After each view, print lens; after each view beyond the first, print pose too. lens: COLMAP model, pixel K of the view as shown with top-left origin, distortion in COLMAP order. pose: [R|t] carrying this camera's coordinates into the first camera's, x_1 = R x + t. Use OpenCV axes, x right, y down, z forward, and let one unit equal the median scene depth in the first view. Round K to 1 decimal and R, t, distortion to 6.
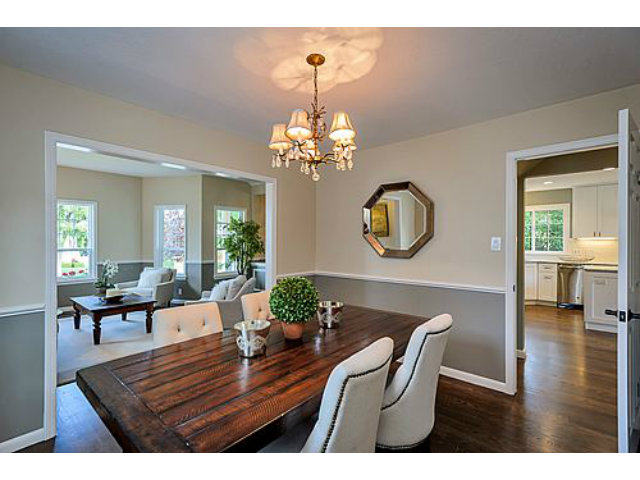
lens RADIAL K [[299.0, 0, 320.0], [0, 299.0, 240.0], [0, 0, 1]] dist [0.014371, 0.000042]
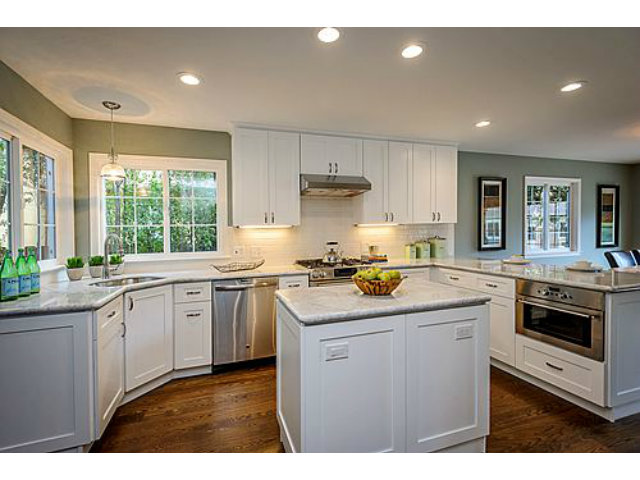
lens RADIAL K [[299.0, 0, 320.0], [0, 299.0, 240.0], [0, 0, 1]] dist [0.014371, 0.000042]
pose [[0.496782, -0.021624, 0.867606, 0.218991], [0.009175, 0.999765, 0.019664, 0.004441], [-0.867827, -0.001809, 0.496863, 0.290641]]
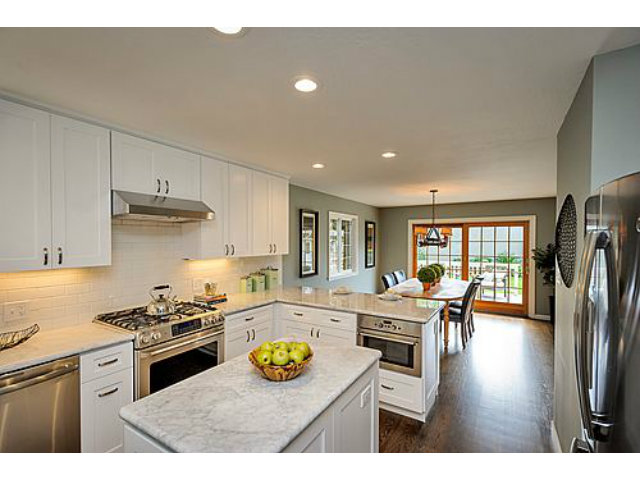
lens RADIAL K [[298.5, 0, 317.5], [0, 298.5, 249.0], [0, 0, 1]] dist [0.014163, -0.000098]
pose [[-0.163654, -0.019629, 0.986323, 0.242166], [-0.009519, 0.999787, 0.018317, -0.017295], [-0.986472, -0.006391, -0.163806, 0.343501]]
